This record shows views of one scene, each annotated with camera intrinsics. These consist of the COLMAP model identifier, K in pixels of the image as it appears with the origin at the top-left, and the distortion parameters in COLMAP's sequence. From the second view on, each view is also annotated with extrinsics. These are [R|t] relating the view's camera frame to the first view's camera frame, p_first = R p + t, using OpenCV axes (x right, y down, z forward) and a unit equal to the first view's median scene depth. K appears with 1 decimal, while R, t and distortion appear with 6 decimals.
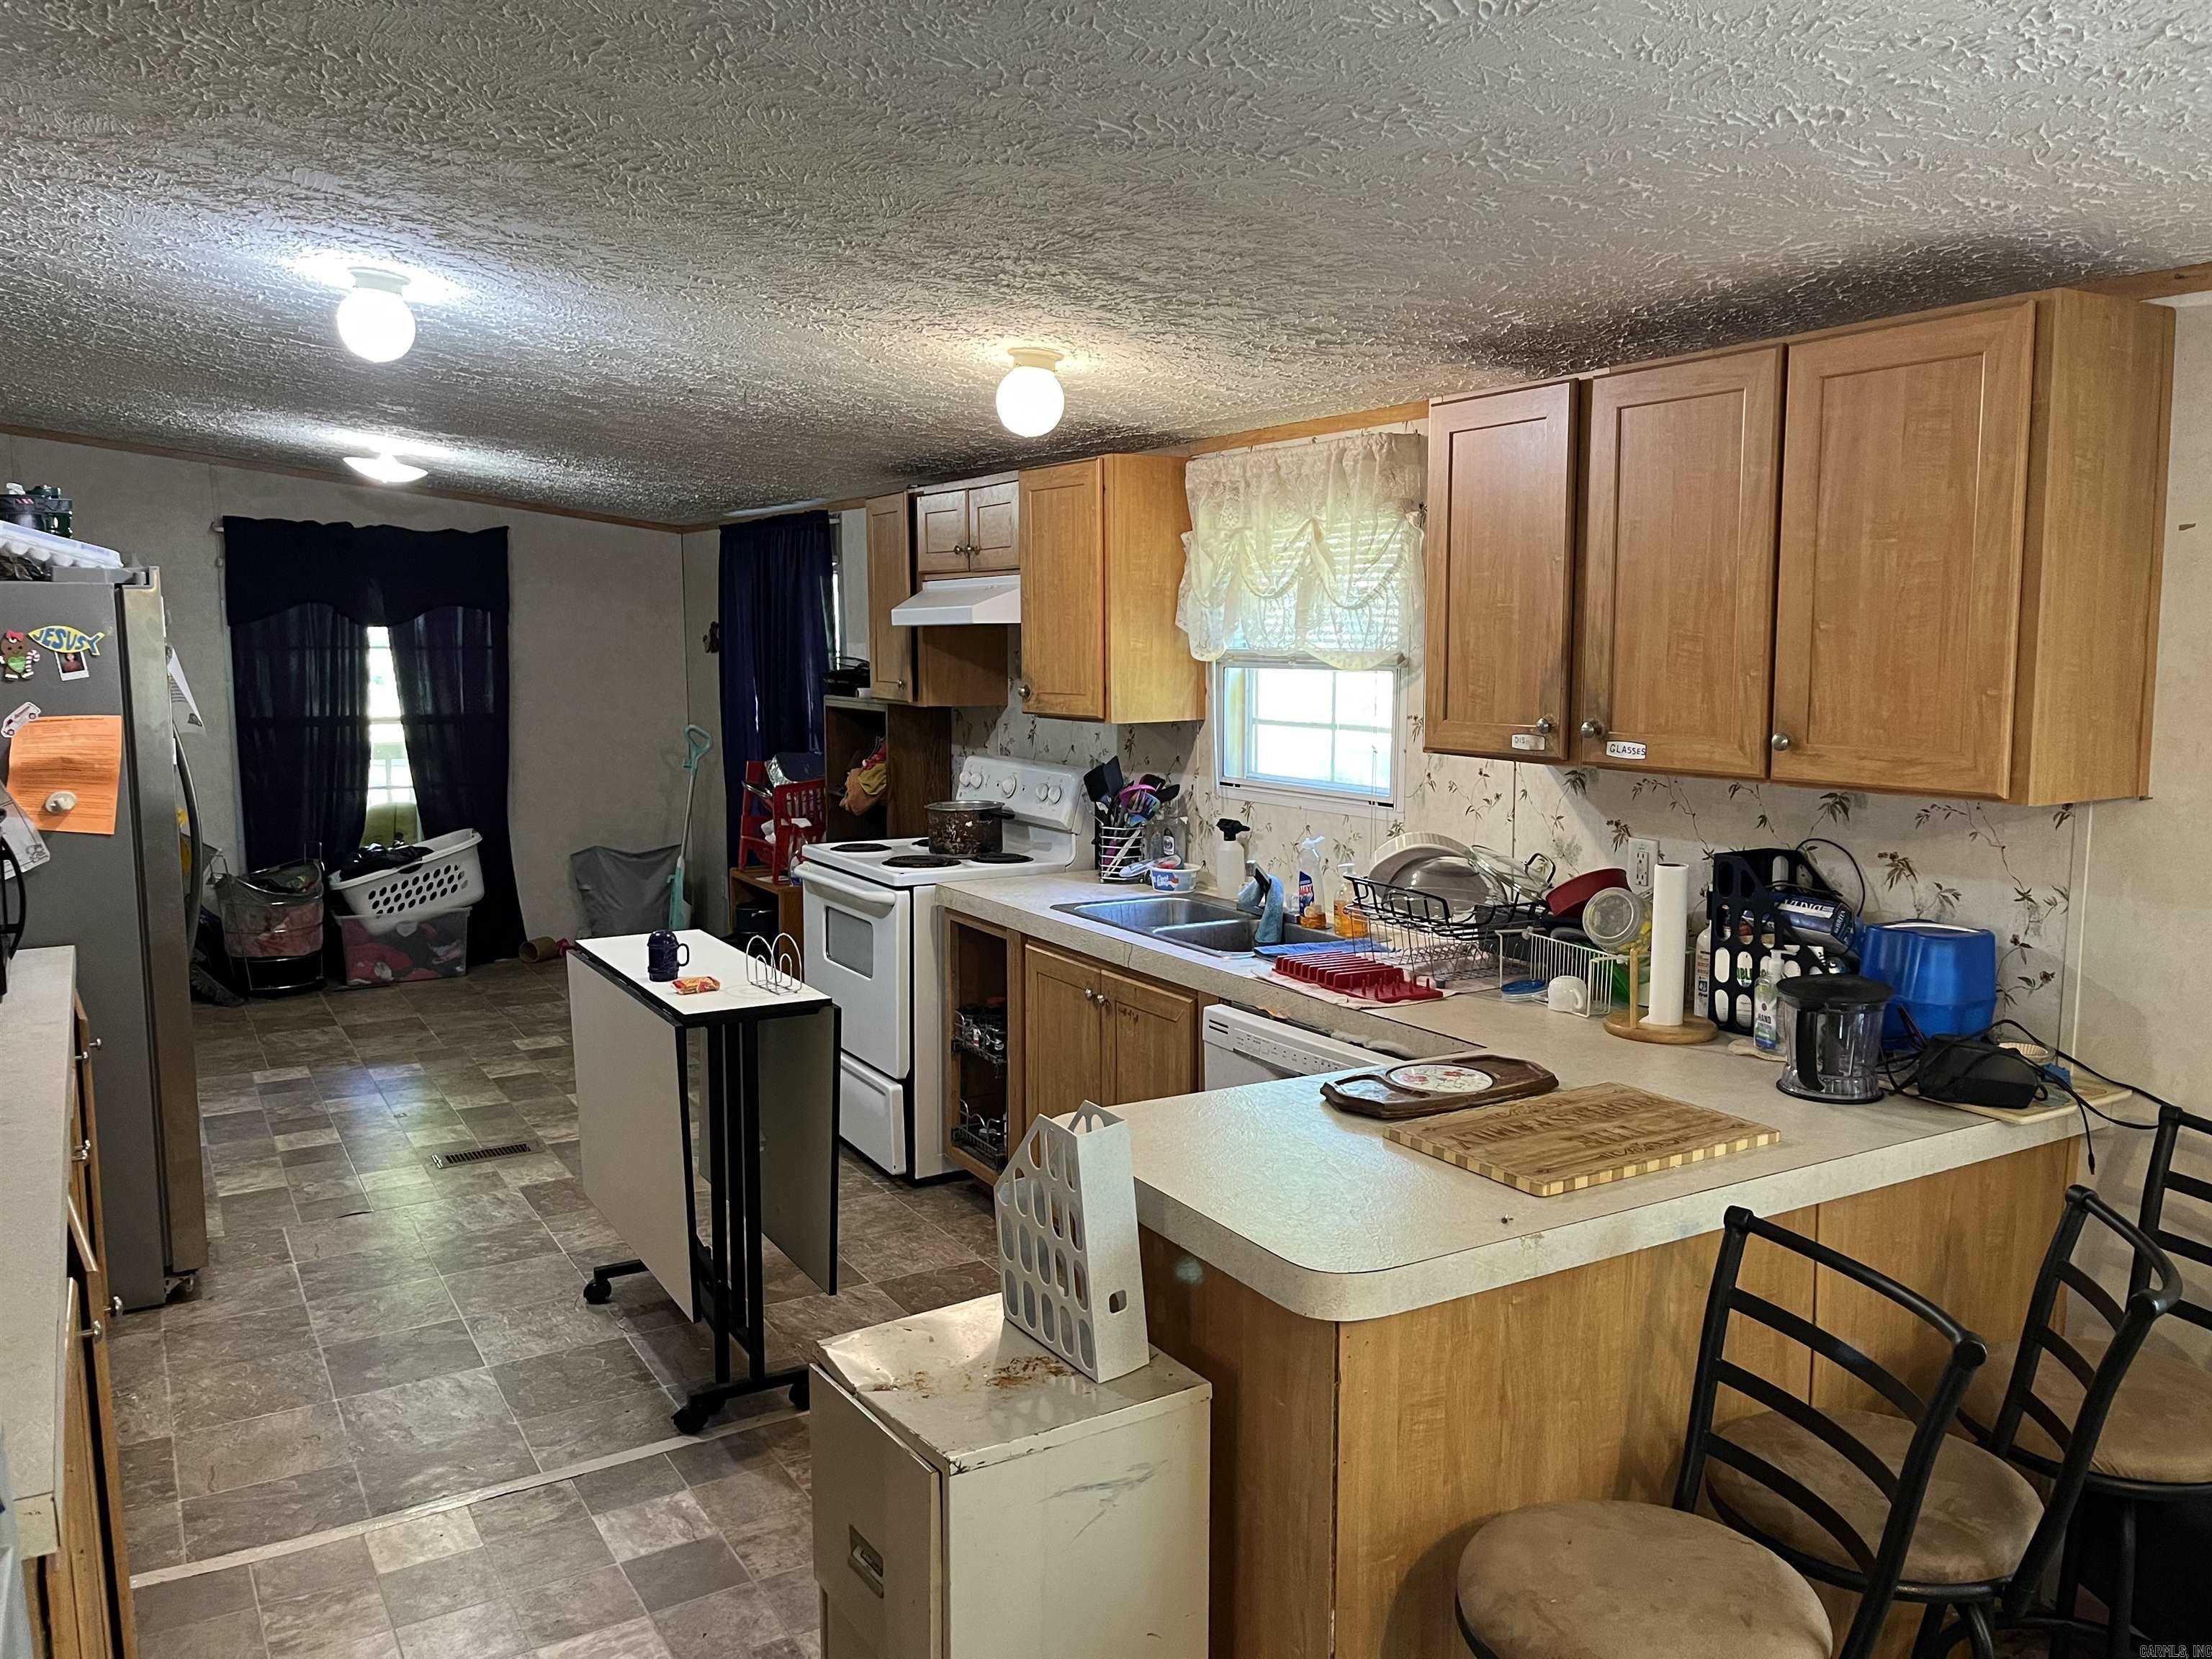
lens RADIAL K [[1664.1, 0, 1102.2], [0, 1664.1, 836.0], [0, 0, 1]] dist [0.045827, -0.044201]
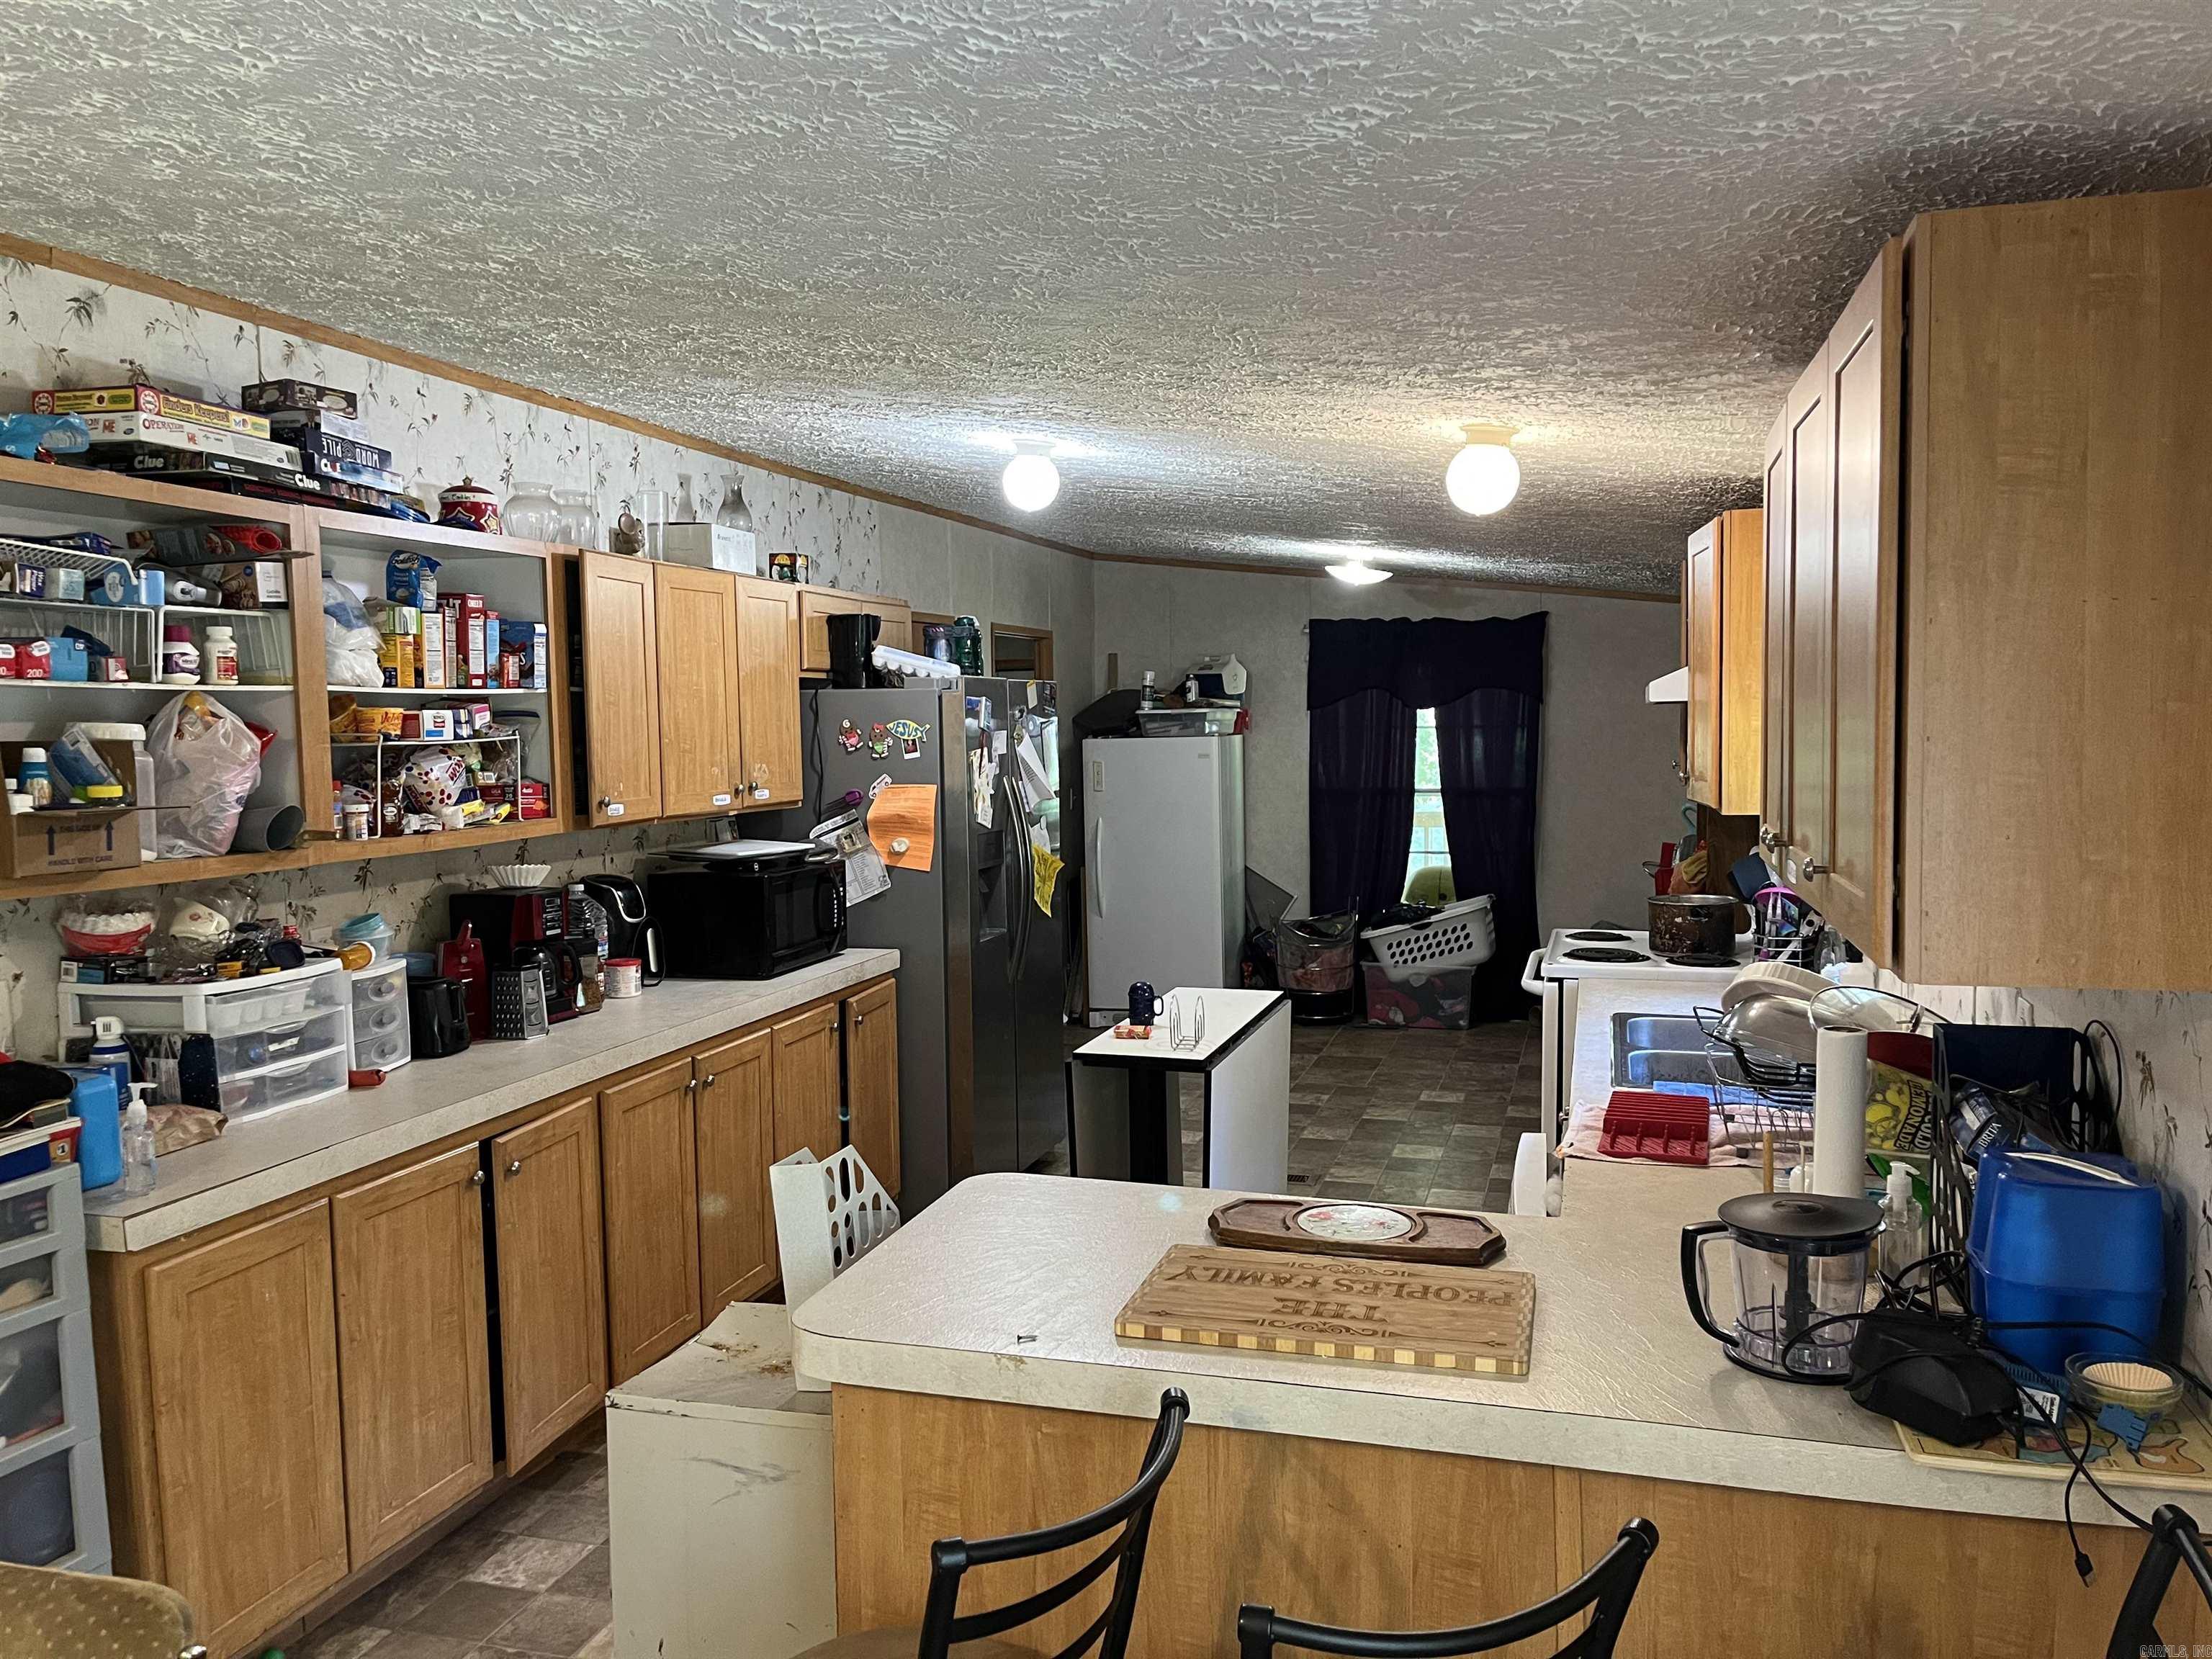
lens RADIAL K [[1664.1, 0, 1100.5], [0, 1664.1, 842.3], [0, 0, 1]] dist [0.045827, -0.044201]
pose [[0.675199, 0.046667, -0.736158, 0.436776], [-0.074514, 0.997207, -0.005128, -0.024591], [0.733862, 0.058316, 0.676790, 0.163612]]
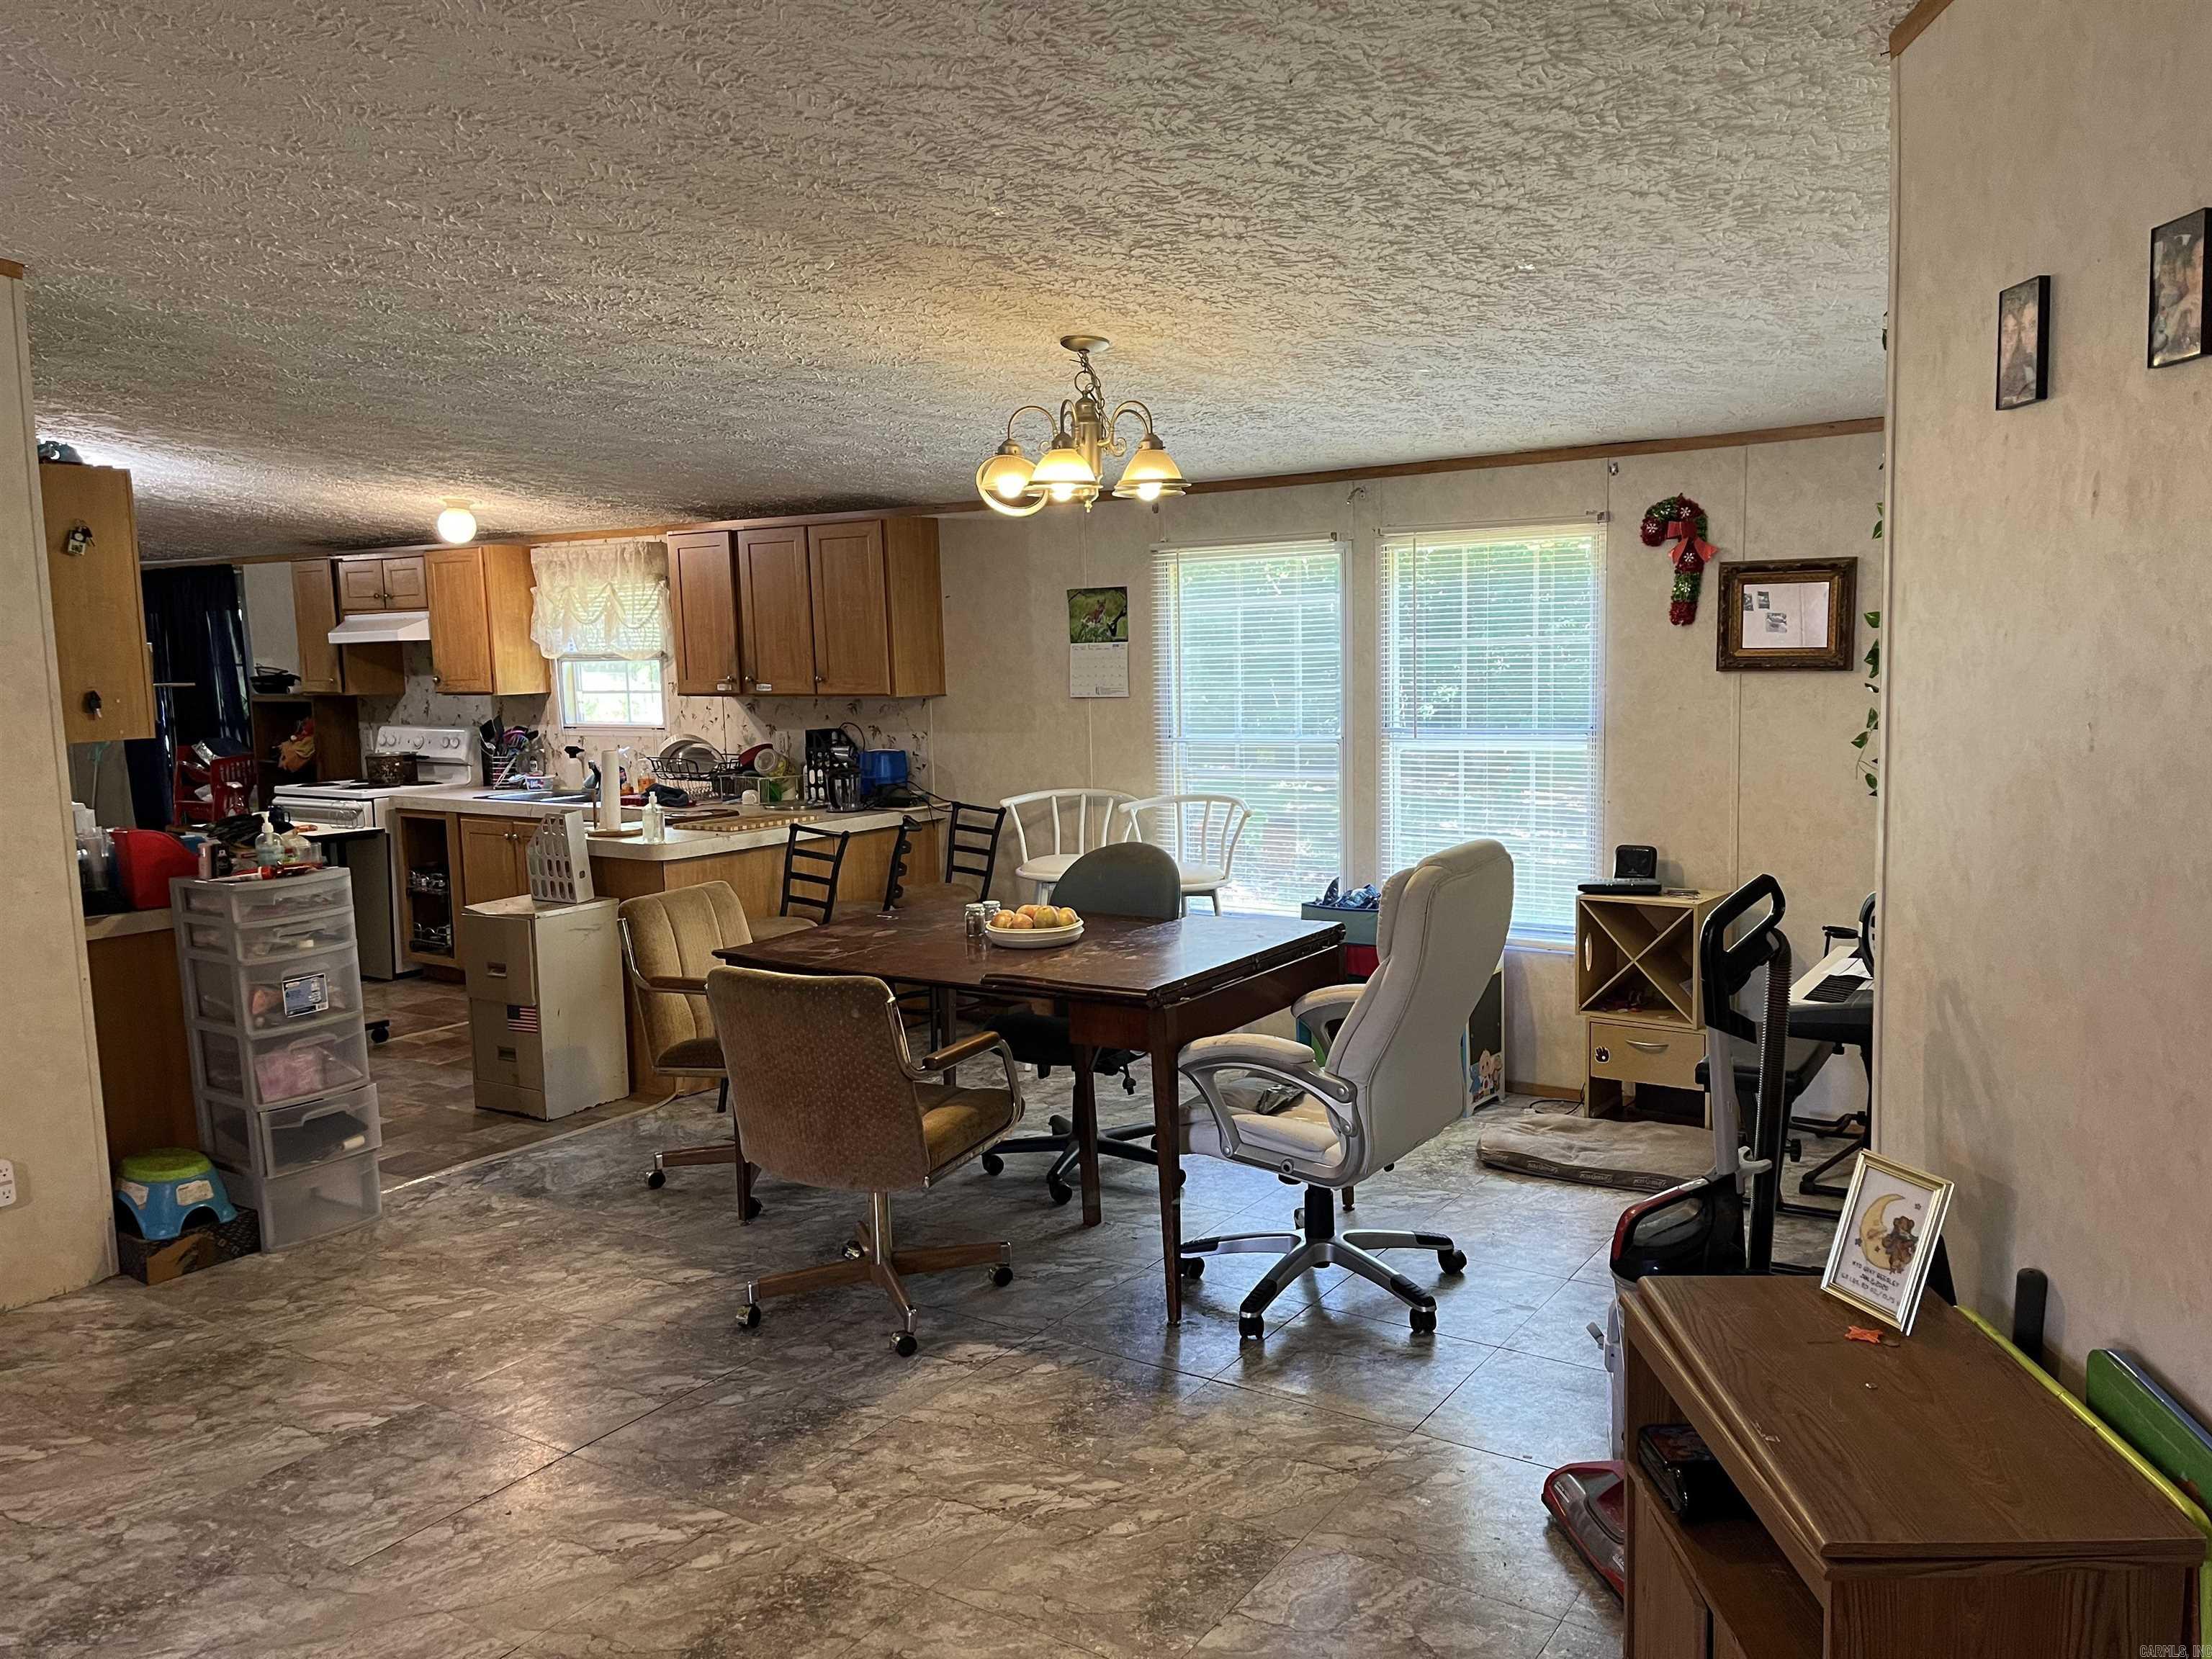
lens RADIAL K [[1664.1, 0, 1122.6], [0, 1664.1, 830.6], [0, 0, 1]] dist [0.045827, -0.044201]
pose [[0.899875, -0.071835, 0.430191, -0.174082], [0.076374, 0.997056, 0.006731, 0.115794], [-0.429409, 0.026798, 0.902713, -0.898143]]
